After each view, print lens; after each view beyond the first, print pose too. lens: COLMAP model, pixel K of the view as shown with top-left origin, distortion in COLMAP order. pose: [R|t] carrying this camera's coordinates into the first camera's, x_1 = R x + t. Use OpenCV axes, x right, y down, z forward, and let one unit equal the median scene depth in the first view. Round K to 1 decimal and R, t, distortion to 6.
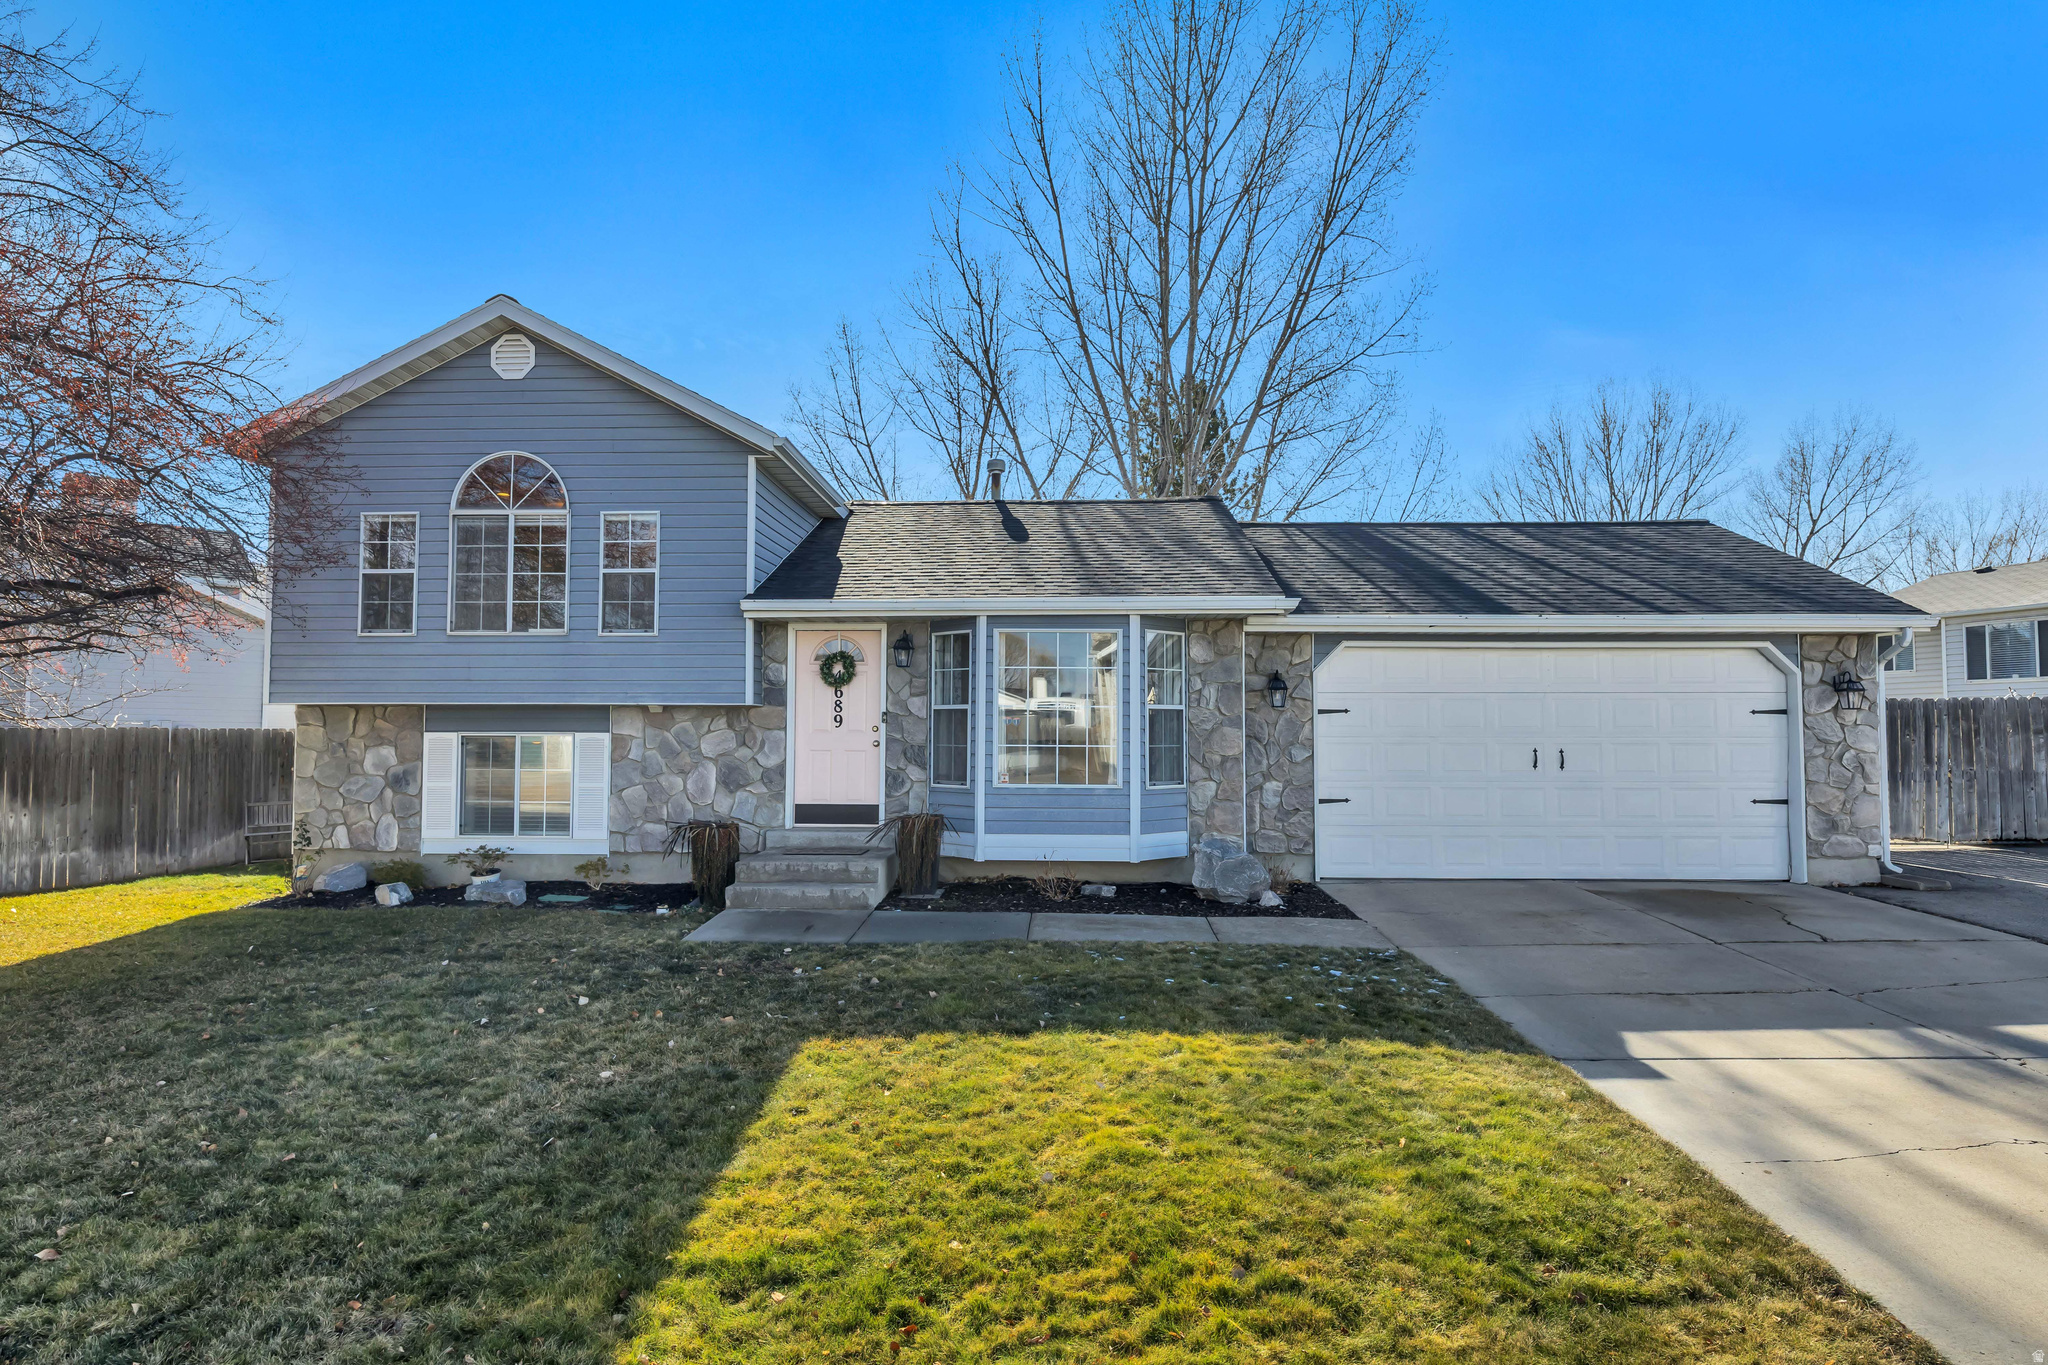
lens RADIAL K [[1153.1, 0, 1024.0], [0, 1153.1, 682.5], [0, 0, 1]] dist [-0.003906, 0.000062]
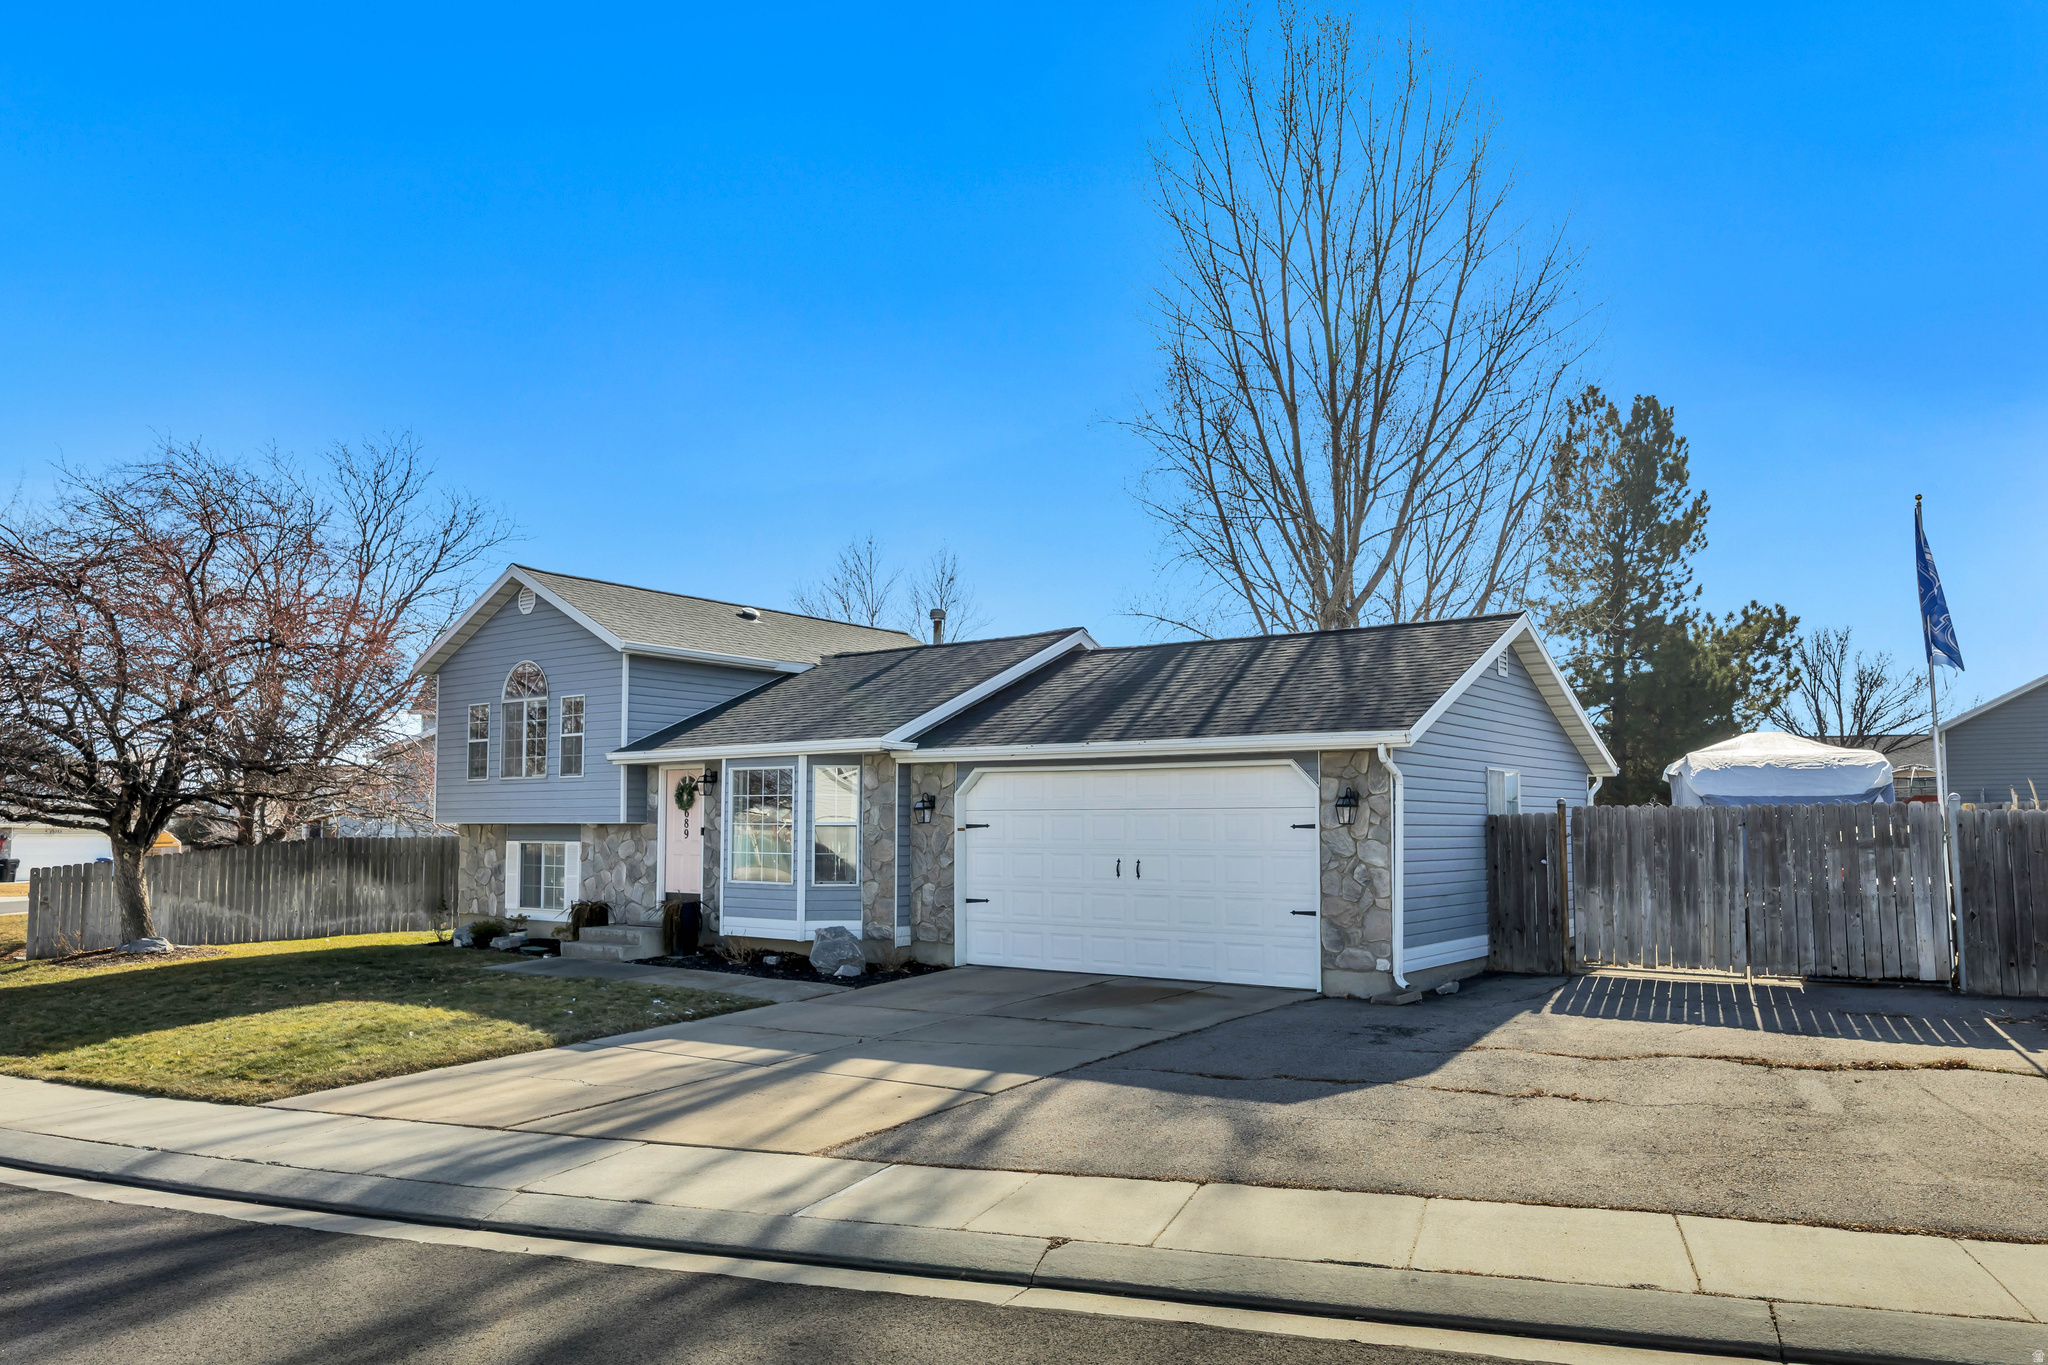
lens RADIAL K [[1420.1, 0, 1024.0], [0, 1420.1, 682.5], [0, 0, 1]] dist [0.002025, -0.001748]
pose [[0.824726, -0.058785, -0.562469, 1.172774], [0.026398, 0.997500, -0.065545, -0.026782], [0.564916, 0.039209, 0.824217, -0.209062]]
